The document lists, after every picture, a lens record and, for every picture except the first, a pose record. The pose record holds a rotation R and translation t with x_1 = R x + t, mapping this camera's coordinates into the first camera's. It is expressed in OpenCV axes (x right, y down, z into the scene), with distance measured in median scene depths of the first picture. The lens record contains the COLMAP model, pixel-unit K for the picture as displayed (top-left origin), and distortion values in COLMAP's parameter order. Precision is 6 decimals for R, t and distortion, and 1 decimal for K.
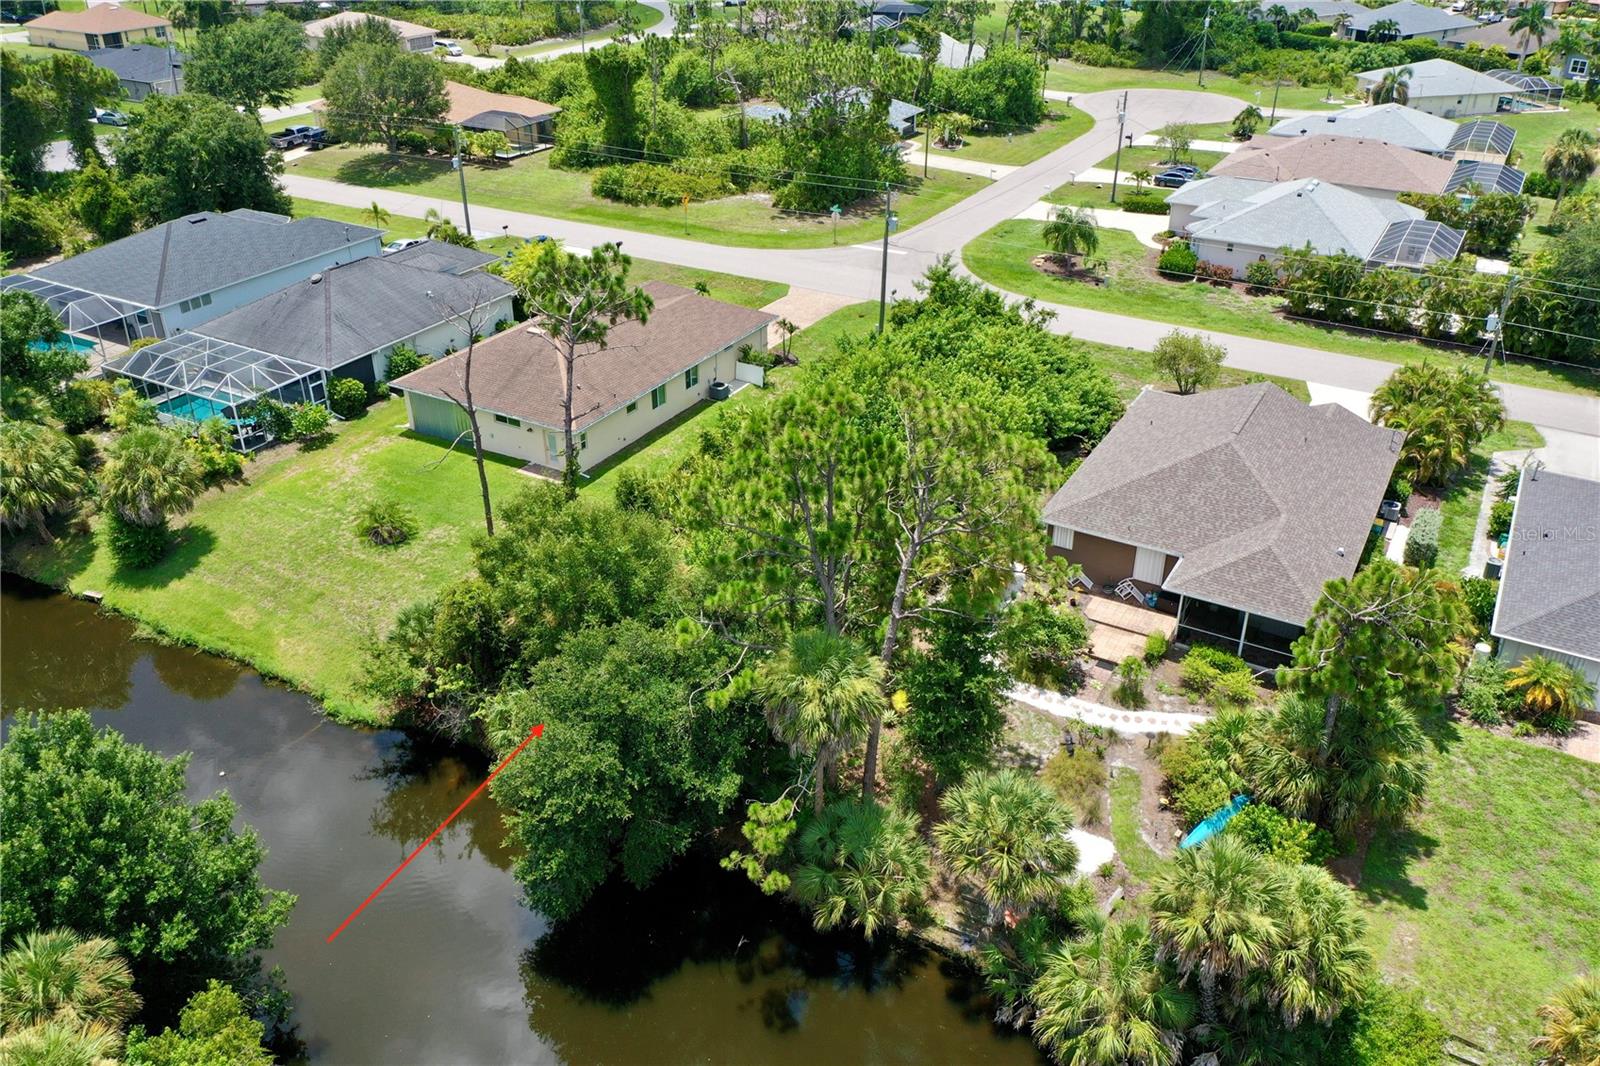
lens RADIAL K [[1262.6, 0, 800.0], [0, 1262.6, 533.0], [0, 0, 1]] dist [-0.003491, -0.006253]
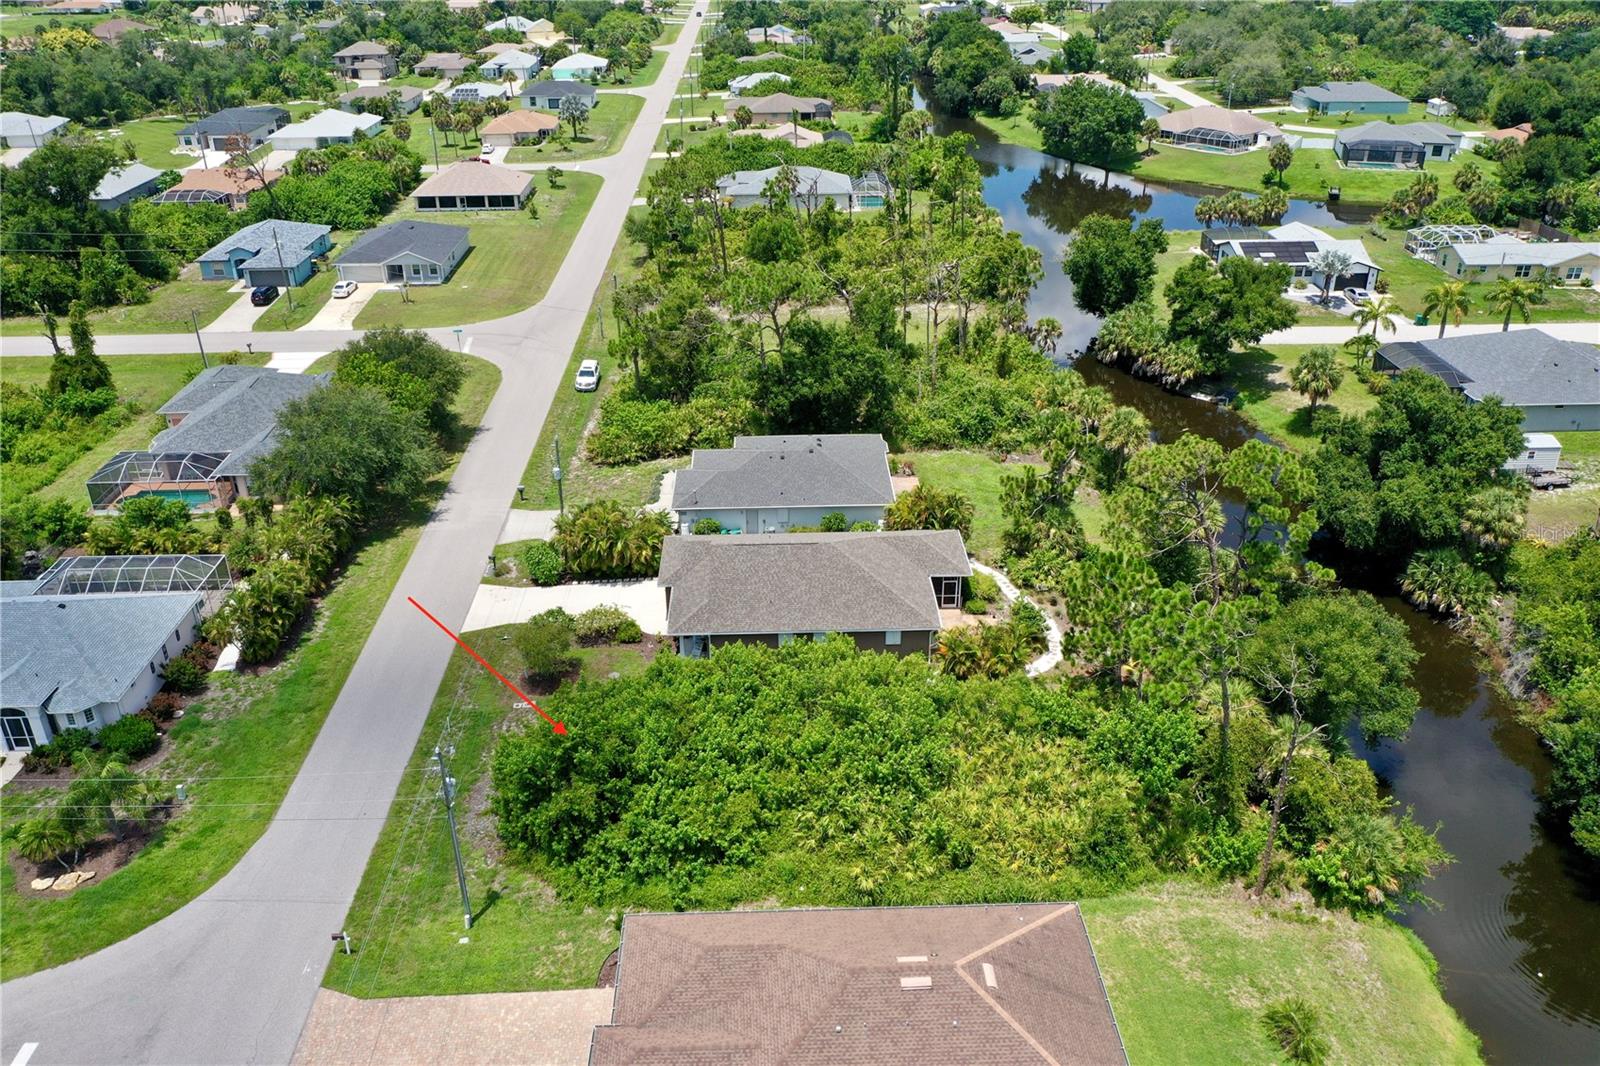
lens RADIAL K [[1261.0, 0, 800.0], [0, 1261.0, 533.0], [0, 0, 1]] dist [0.001397, -0.004283]
pose [[-0.528148, -0.380754, 0.759003, -0.449571], [0.425879, 0.654520, 0.624685, -0.612080], [-0.734634, 0.653170, -0.183529, 0.789779]]
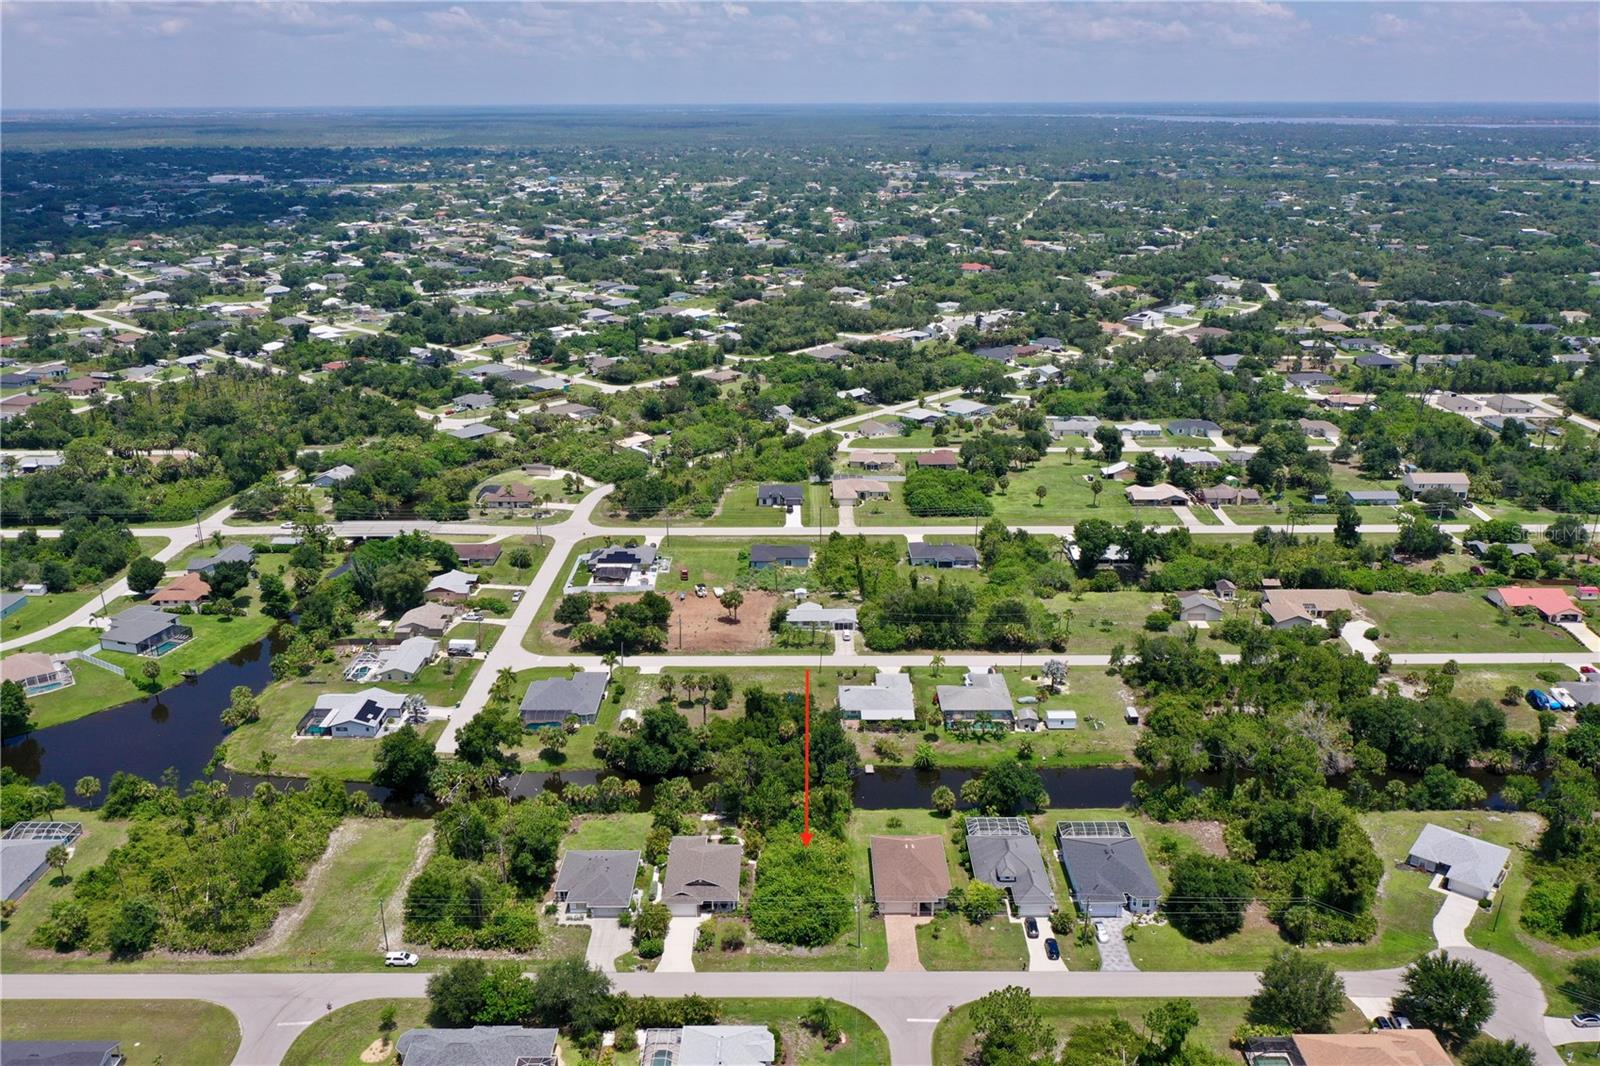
lens RADIAL K [[1262.6, 0, 800.0], [0, 1262.6, 533.0], [0, 0, 1]] dist [-0.003491, -0.006253]
pose [[-0.864919, 0.169811, -0.472313, 1.090289], [-0.240848, 0.685186, 0.687396, -2.177833], [0.440349, 0.708297, -0.551732, 1.599937]]
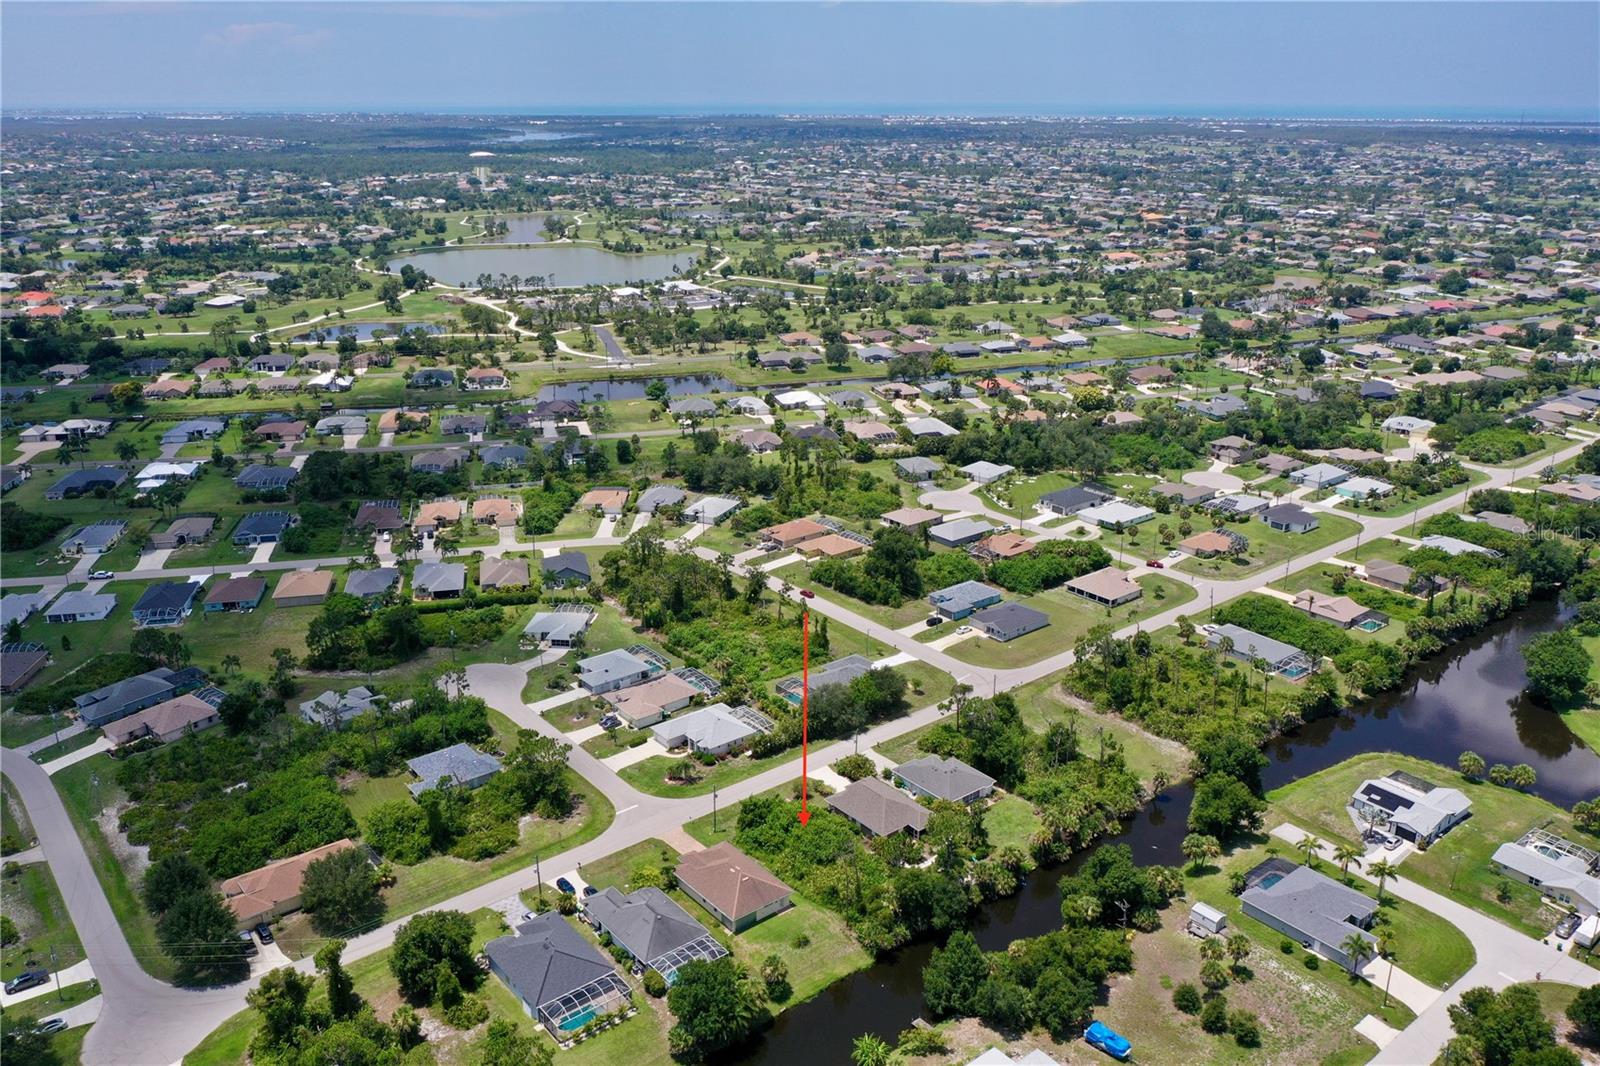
lens RADIAL K [[1262.6, 0, 800.0], [0, 1262.6, 533.0], [0, 0, 1]] dist [-0.003491, -0.006253]
pose [[0.355373, -0.303503, 0.884079, -2.010645], [0.456508, 0.881701, 0.119184, -0.925597], [-0.815666, 0.361234, 0.451884, -0.627775]]
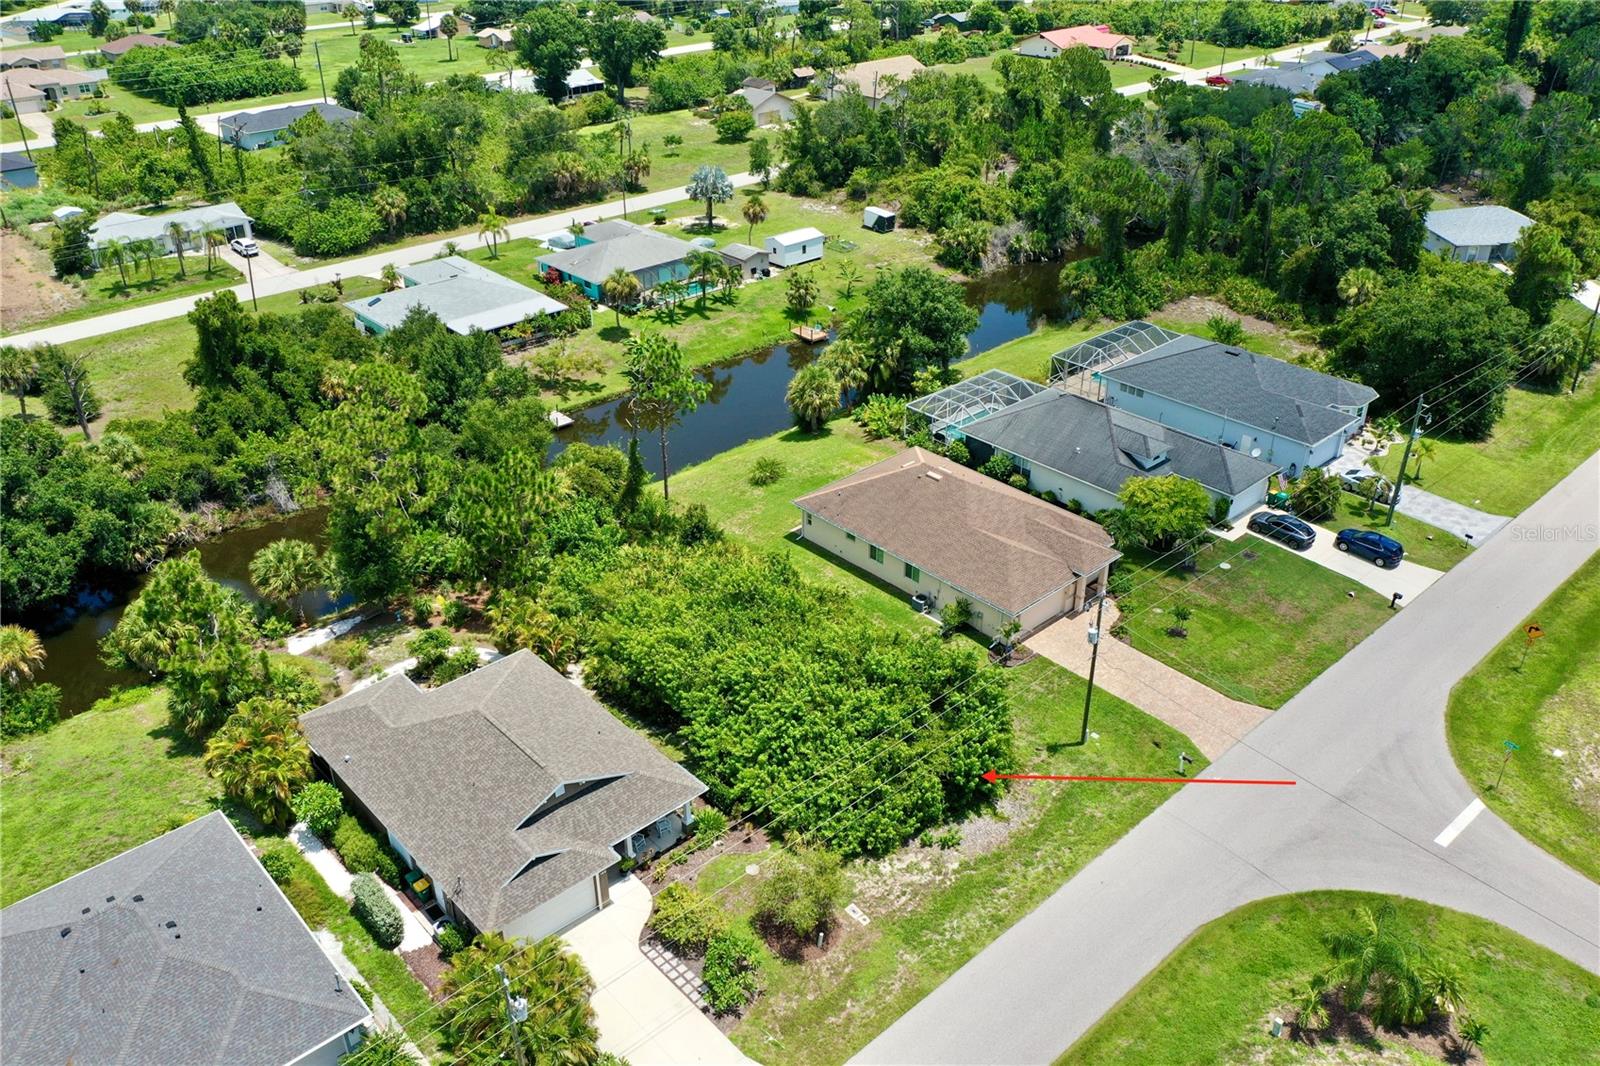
lens RADIAL K [[1262.6, 0, 800.0], [0, 1262.6, 533.0], [0, 0, 1]] dist [-0.003491, -0.006253]
pose [[-0.298758, 0.475518, -0.827421, 0.690413], [-0.460743, 0.687408, 0.561414, -0.588207], [0.835739, 0.548955, 0.013723, 0.701288]]
